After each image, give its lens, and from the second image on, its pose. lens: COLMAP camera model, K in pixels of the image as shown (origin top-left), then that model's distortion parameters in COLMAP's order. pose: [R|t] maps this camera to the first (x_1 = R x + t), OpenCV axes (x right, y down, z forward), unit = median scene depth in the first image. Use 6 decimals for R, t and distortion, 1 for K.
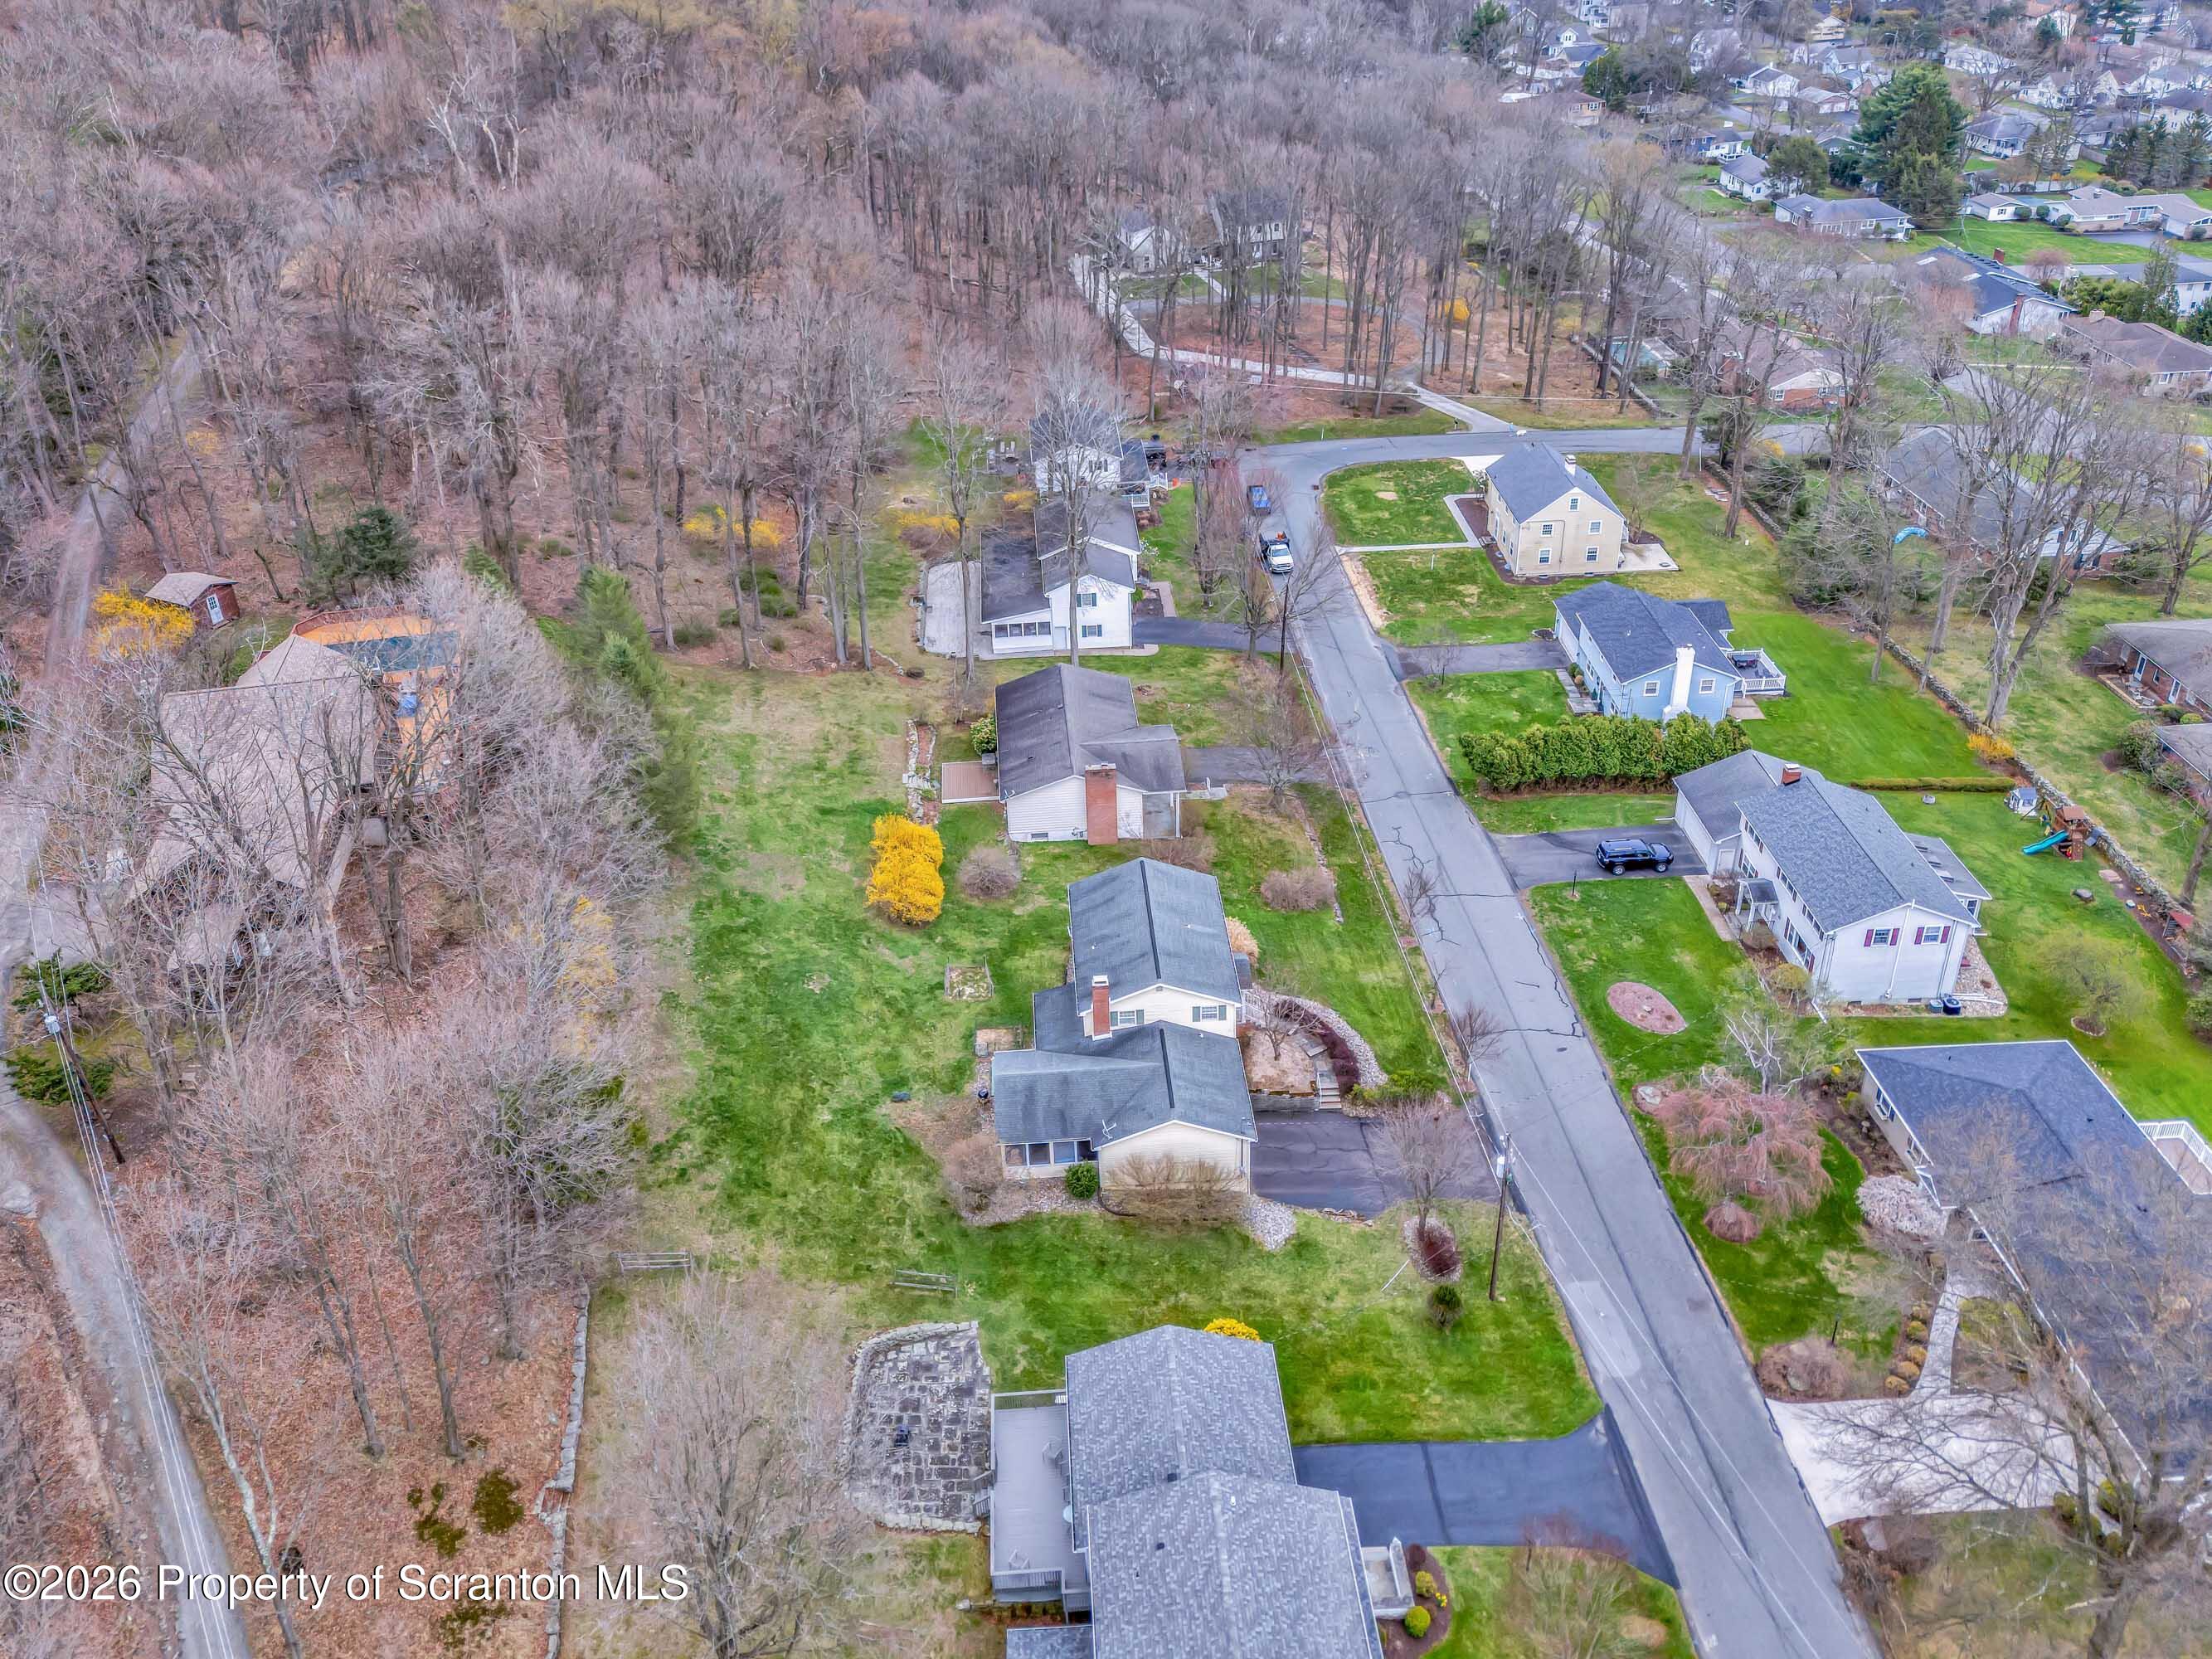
lens RADIAL K [[1715.2, 0, 1086.3], [0, 1715.2, 722.9], [0, 0, 1]] dist [0.129733, -0.157924]
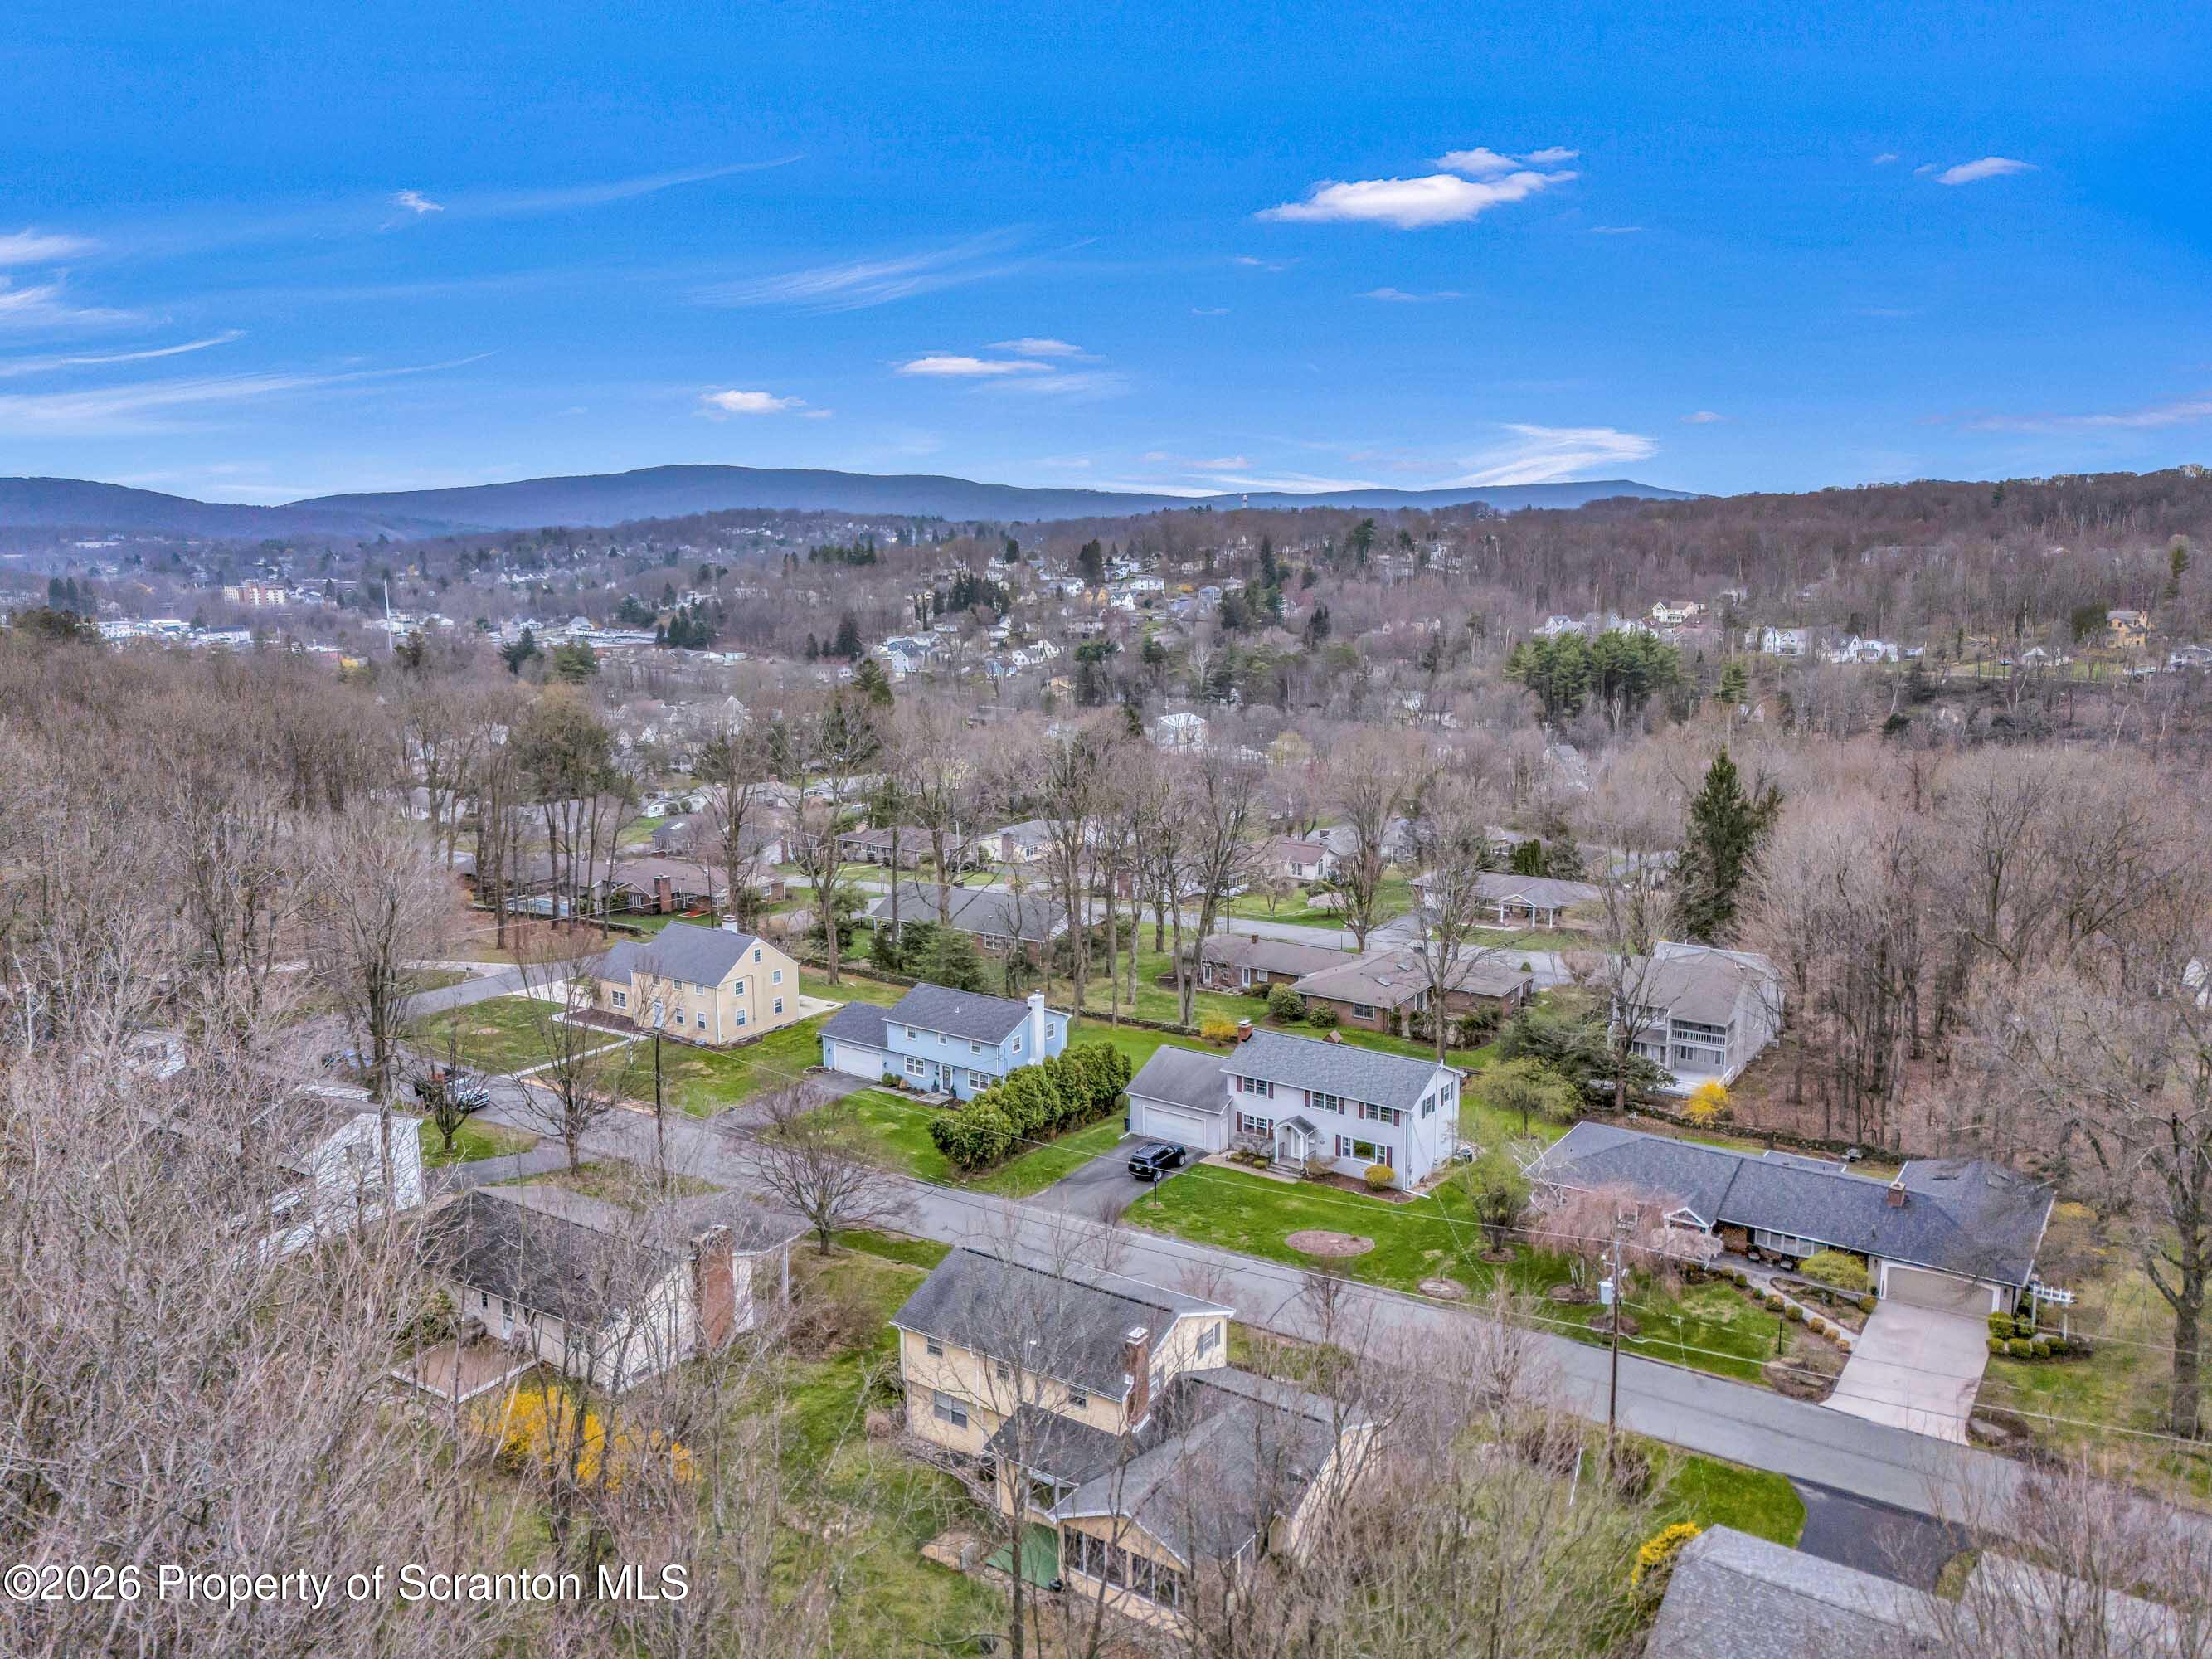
lens RADIAL K [[1690.5, 0, 1059.8], [0, 1690.5, 828.4], [0, 0, 1]] dist [0.064159, -0.051115]
pose [[0.627717, -0.112761, 0.770231, -0.462998], [0.383269, 0.905984, -0.179718, 0.061235], [-0.677552, 0.408018, 0.611919, 0.390709]]
